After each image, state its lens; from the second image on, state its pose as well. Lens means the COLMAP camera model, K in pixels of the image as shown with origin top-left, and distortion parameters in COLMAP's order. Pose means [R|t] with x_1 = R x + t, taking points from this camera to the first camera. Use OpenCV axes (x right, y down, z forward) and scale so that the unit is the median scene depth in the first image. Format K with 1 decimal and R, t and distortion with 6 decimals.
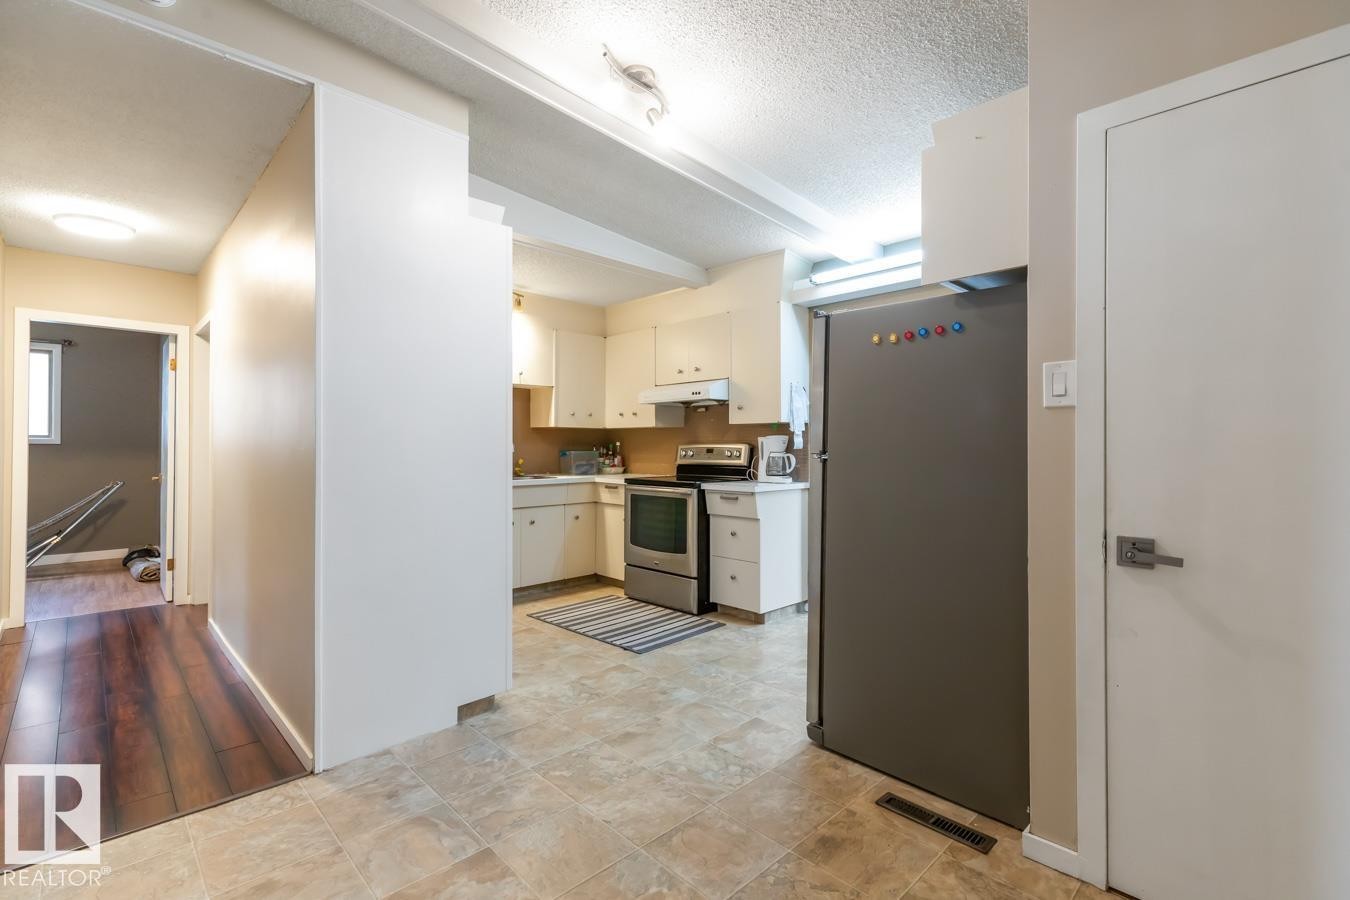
lens RADIAL K [[574.2, 0, 703.3], [0, 574.2, 442.4], [0, 0, 1]] dist [0.025620, 0.000021]
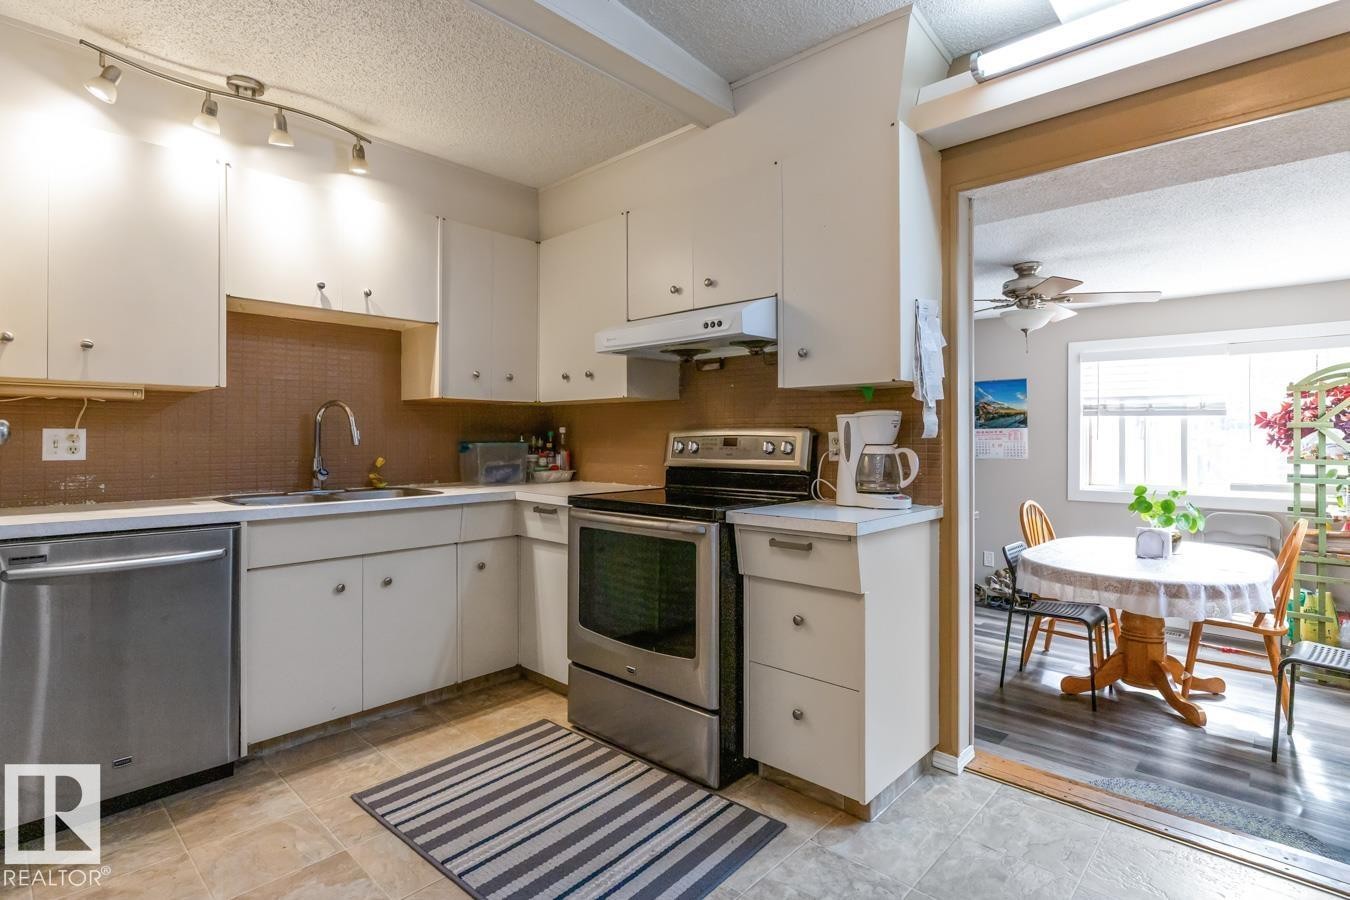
lens RADIAL K [[653.2, 0, 689.8], [0, 653.2, 432.6], [0, 0, 1]] dist [0.006303, -0.000927]
pose [[0.999780, 0.000076, 0.020966, -0.042590], [-0.000069, 1.000000, -0.000332, 0.006716], [-0.020966, 0.000331, 0.999780, 0.435052]]
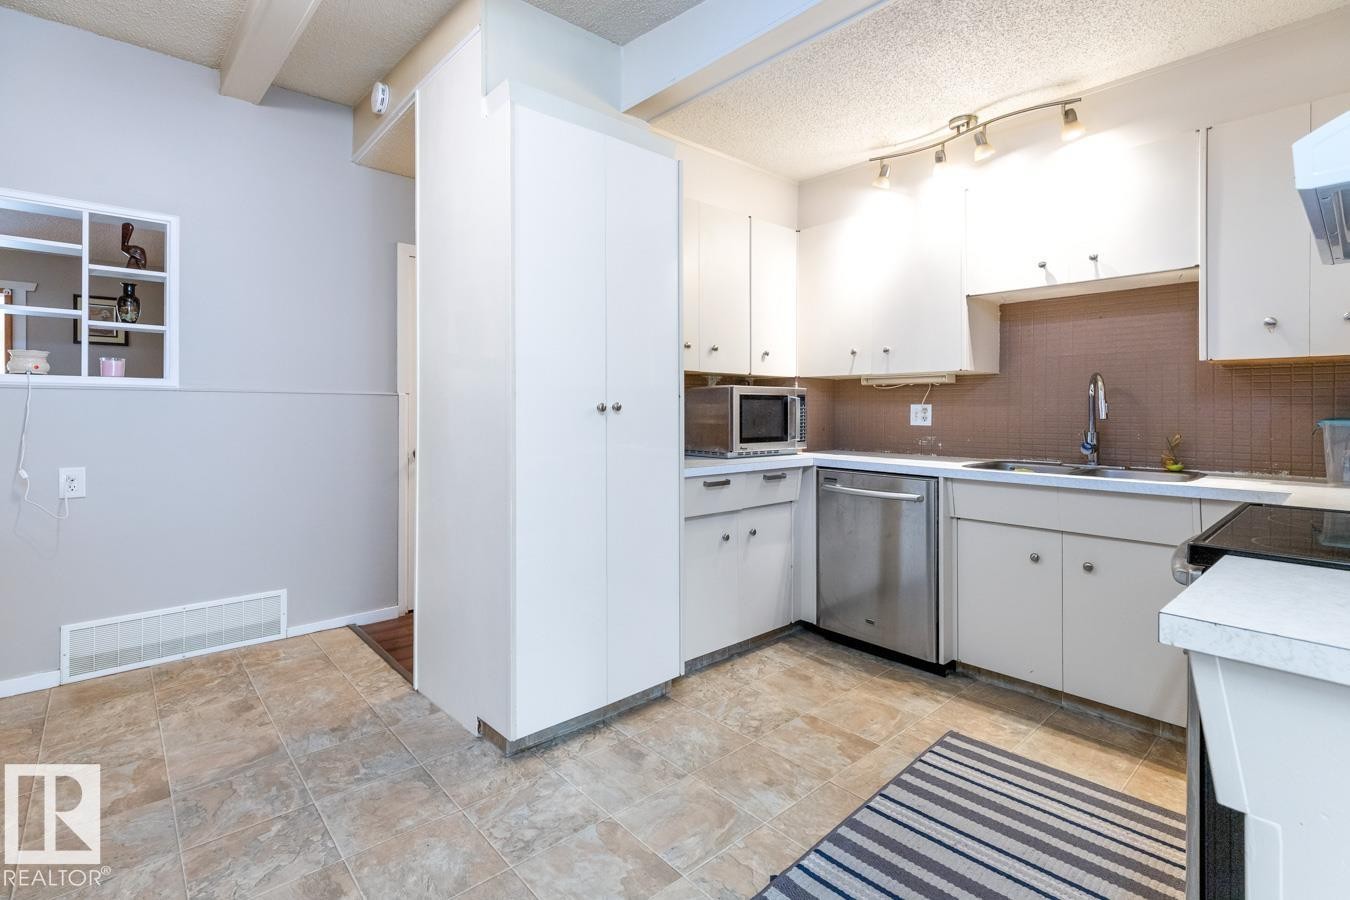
lens RADIAL K [[653.2, 0, 694.9], [0, 653.2, 409.0], [0, 0, 1]] dist [0.006303, -0.000927]
pose [[-0.056406, -0.000472, -0.998408, 0.271999], [0.002887, 0.999996, -0.000636, 0.008783], [0.998404, -0.002918, -0.056405, 0.746322]]
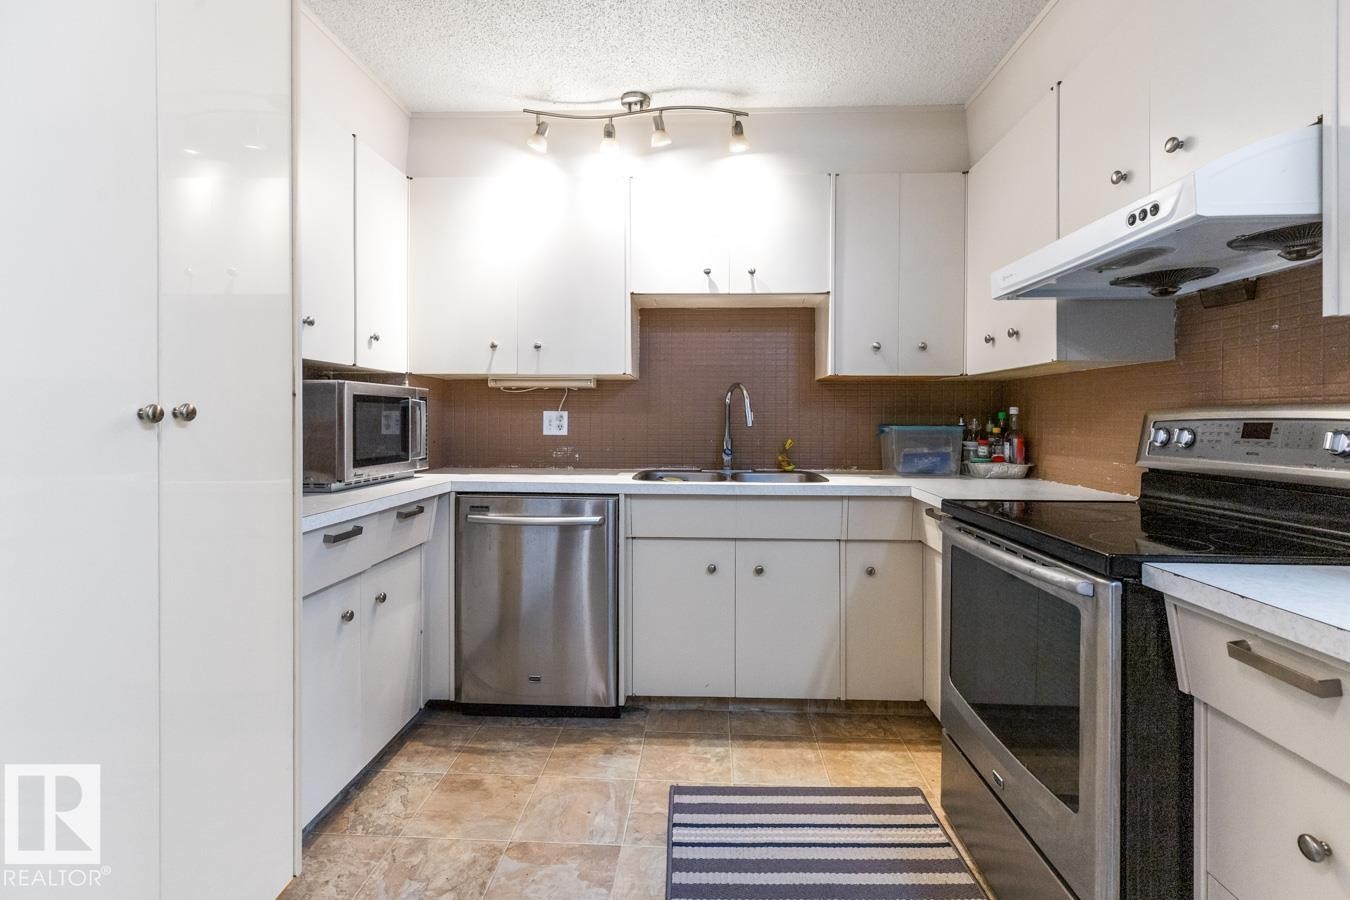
lens RADIAL K [[628.1, 0, 691.0], [0, 628.1, 418.4], [0, 0, 1]] dist [0.004354, 0.000009]
pose [[0.664894, 0.004209, -0.746926, 0.065168], [-0.000156, 0.999985, 0.005496, 0.007474], [0.746938, -0.003538, 0.664885, 0.635664]]
